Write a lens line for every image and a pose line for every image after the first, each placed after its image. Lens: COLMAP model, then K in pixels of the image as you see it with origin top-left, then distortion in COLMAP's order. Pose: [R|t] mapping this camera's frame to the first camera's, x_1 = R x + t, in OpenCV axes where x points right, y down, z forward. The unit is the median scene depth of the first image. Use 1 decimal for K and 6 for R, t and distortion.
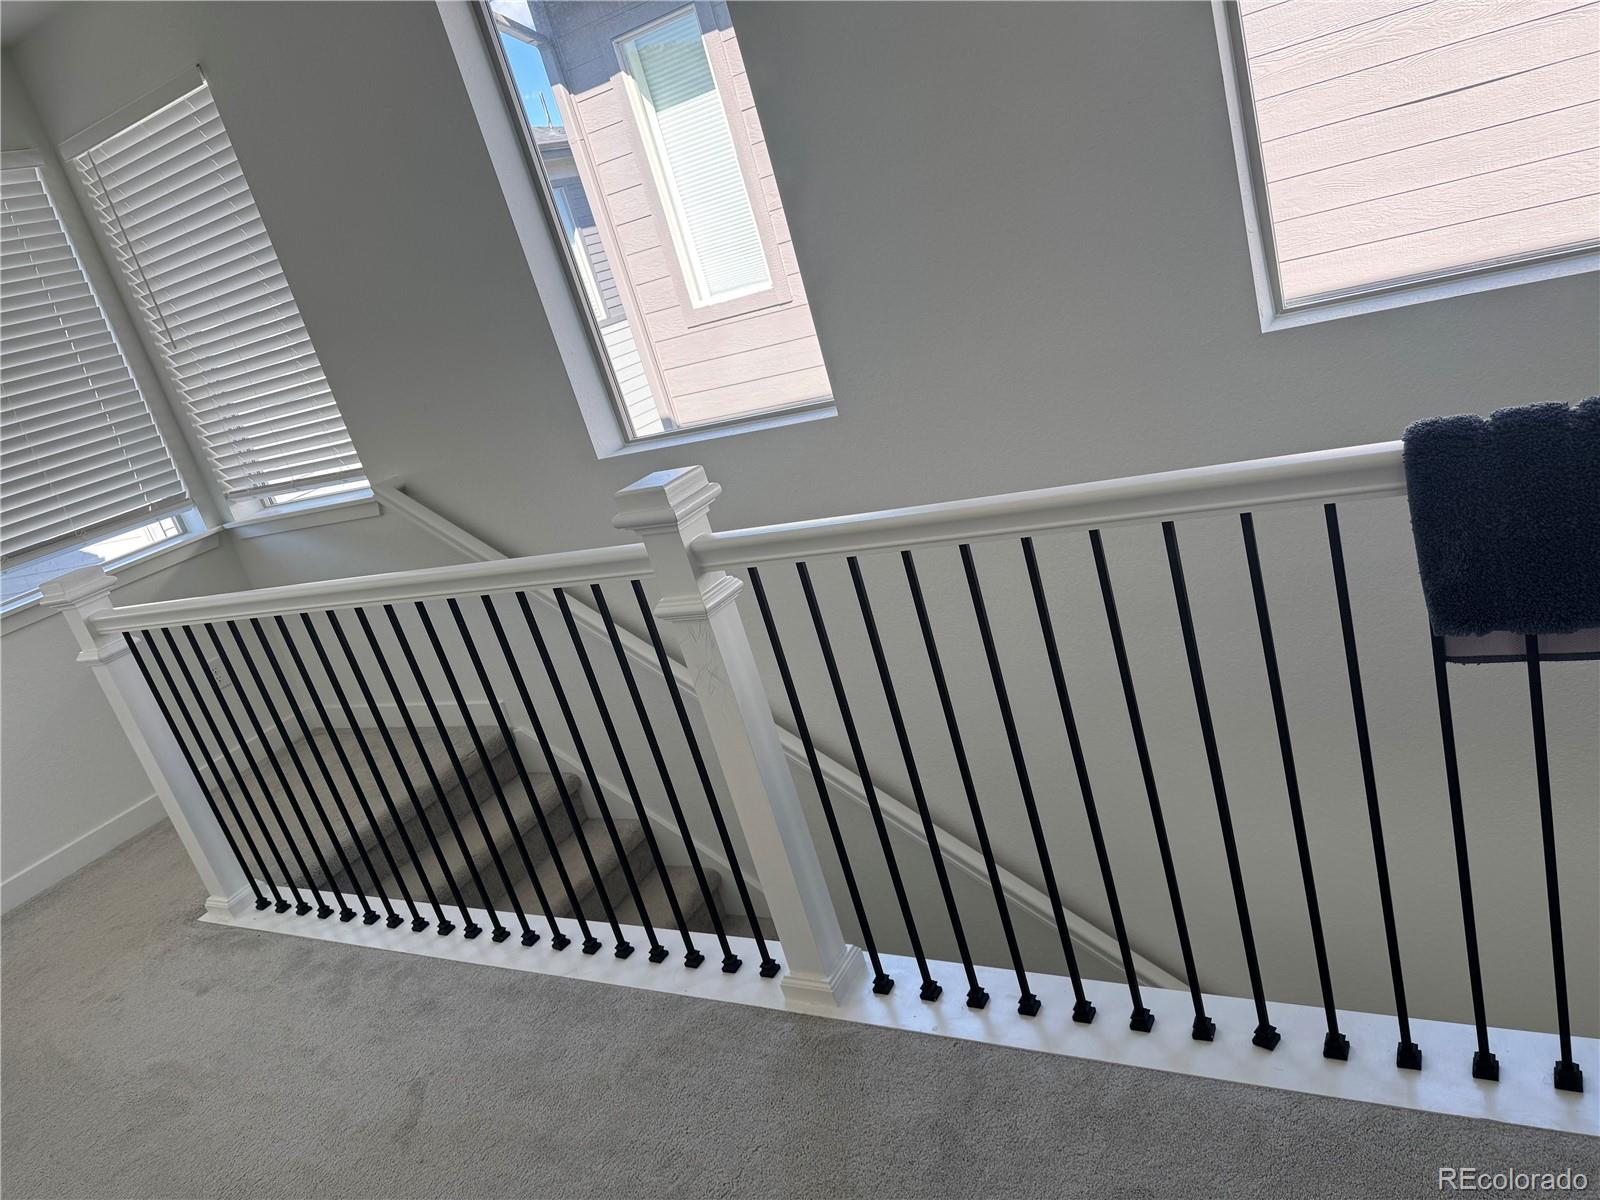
lens RADIAL K [[1123.4, 0, 802.3], [0, 1123.4, 602.3], [0, 0, 1]] dist [0.047567, -0.055993]
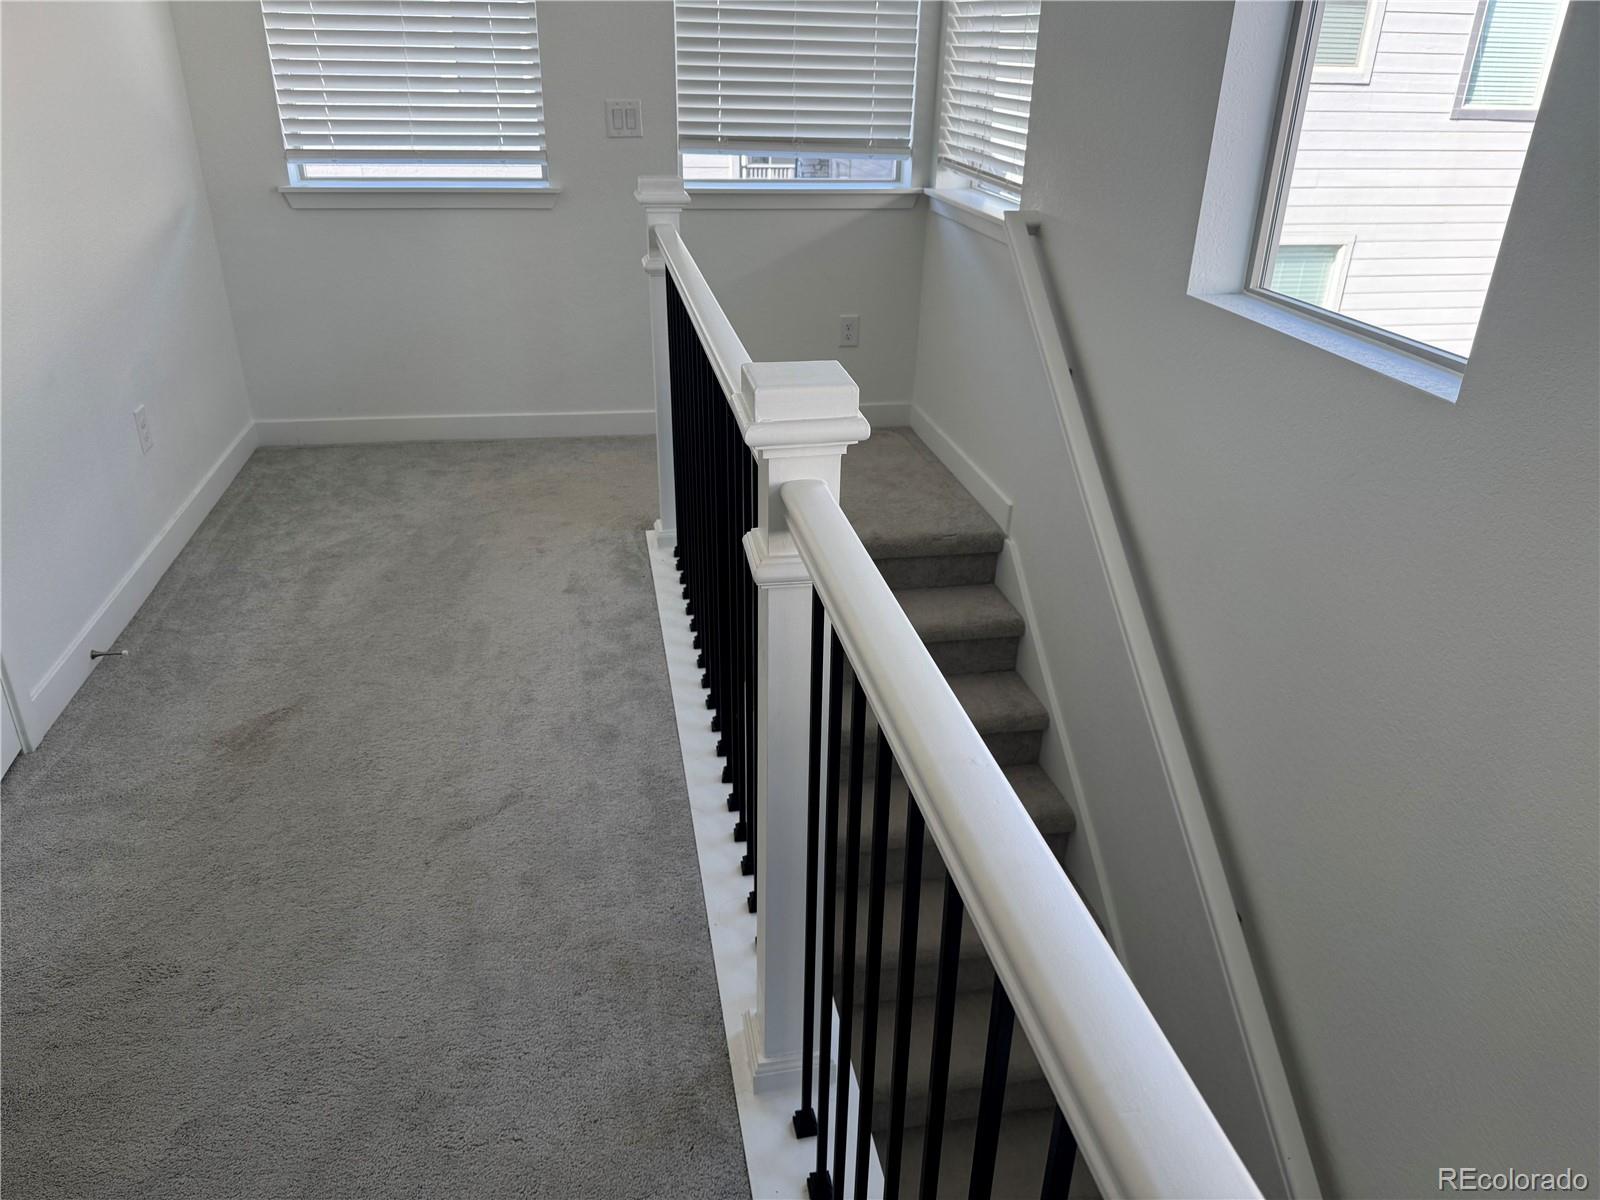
lens RADIAL K [[1123.4, 0, 812.0], [0, 1123.4, 606.8], [0, 0, 1]] dist [0.047567, -0.055993]
pose [[0.620875, 0.577437, -0.530170, 0.190420], [-0.427835, 0.816313, 0.388059, -0.157021], [0.656865, -0.014111, 0.753876, 0.319260]]
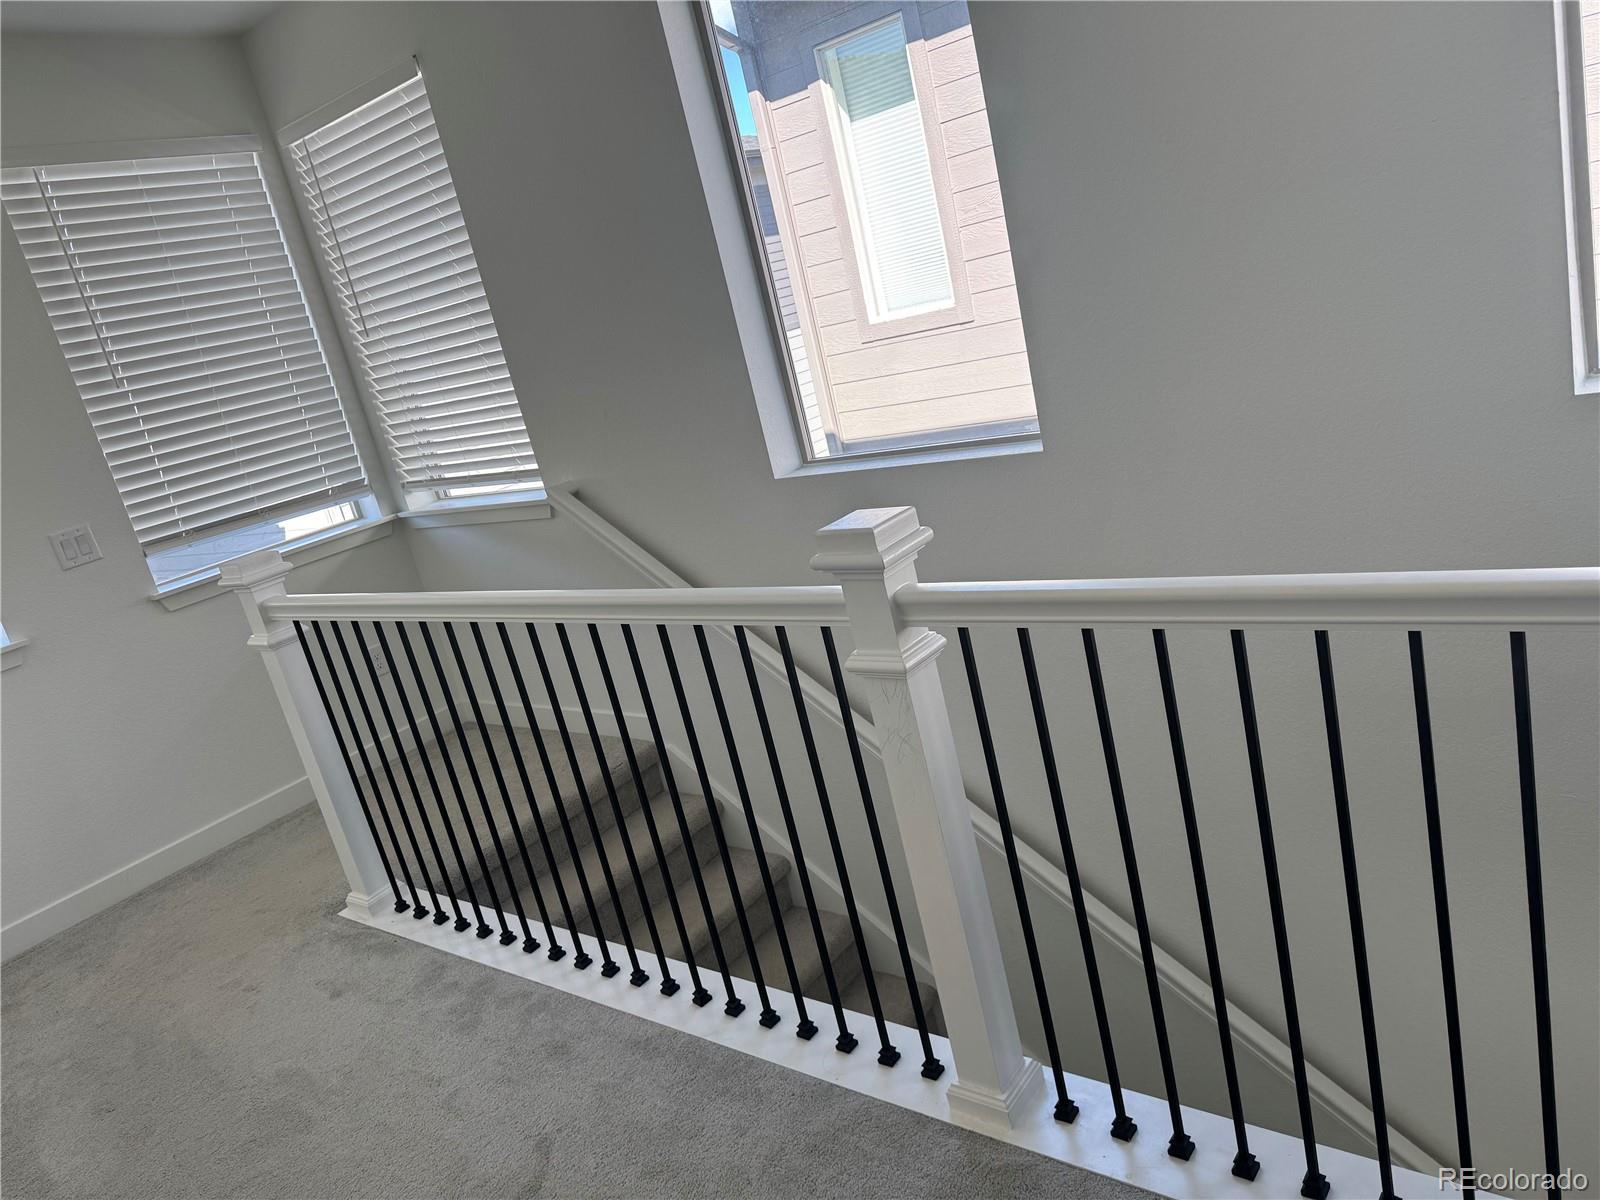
lens RADIAL K [[1123.4, 0, 800.4], [0, 1123.4, 599.5], [0, 0, 1]] dist [0.047567, -0.055993]
pose [[0.989102, 0.085066, -0.120168, -0.042899], [-0.086750, 0.996191, -0.008850, -0.020668], [0.118958, 0.019178, 0.992714, 0.069542]]
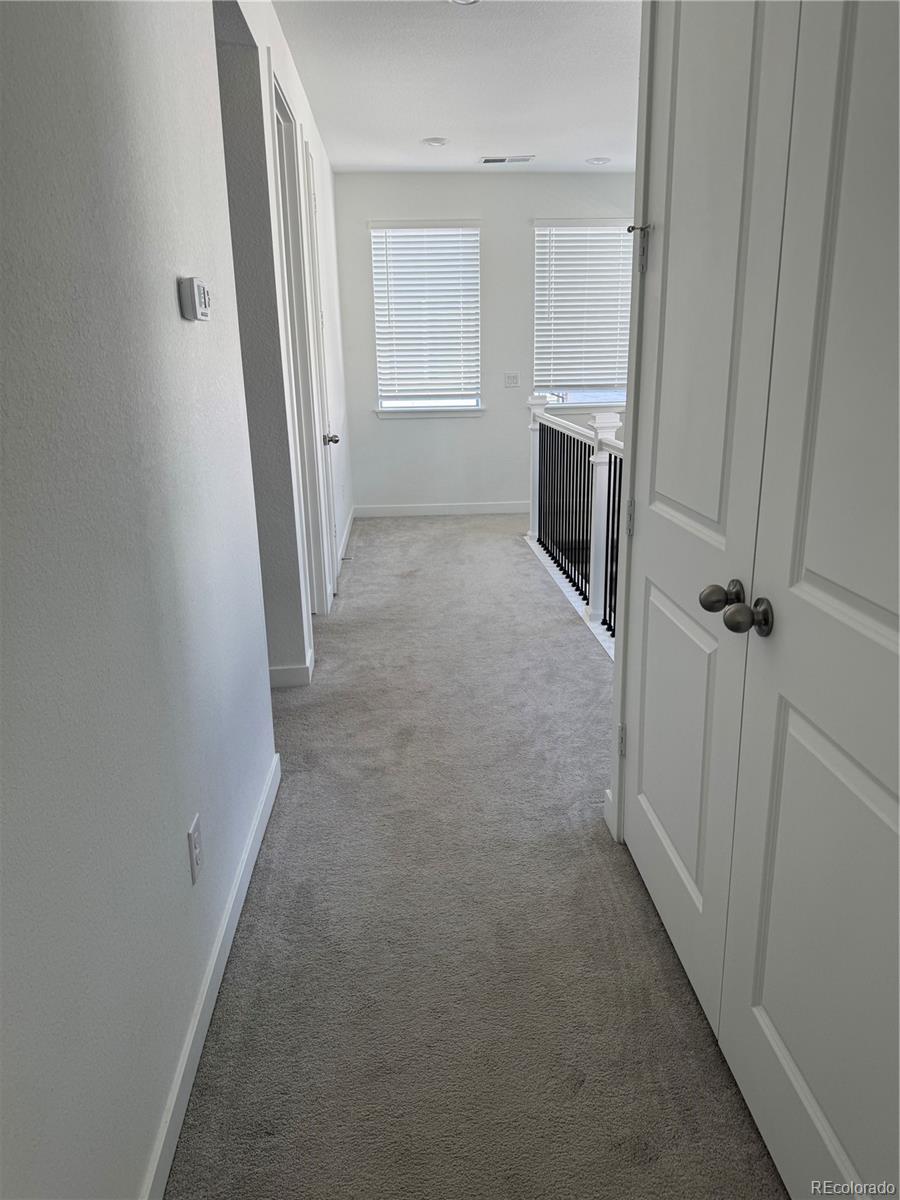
lens RADIAL K [[842.6, 0, 459.1], [0, 842.6, 641.5], [0, 0, 1]] dist [0.047567, -0.055993]
pose [[0.542079, 0.507733, -0.669595, 0.903367], [-0.394957, 0.857270, 0.330298, -0.112795], [0.741727, 0.085413, 0.665241, -0.439825]]
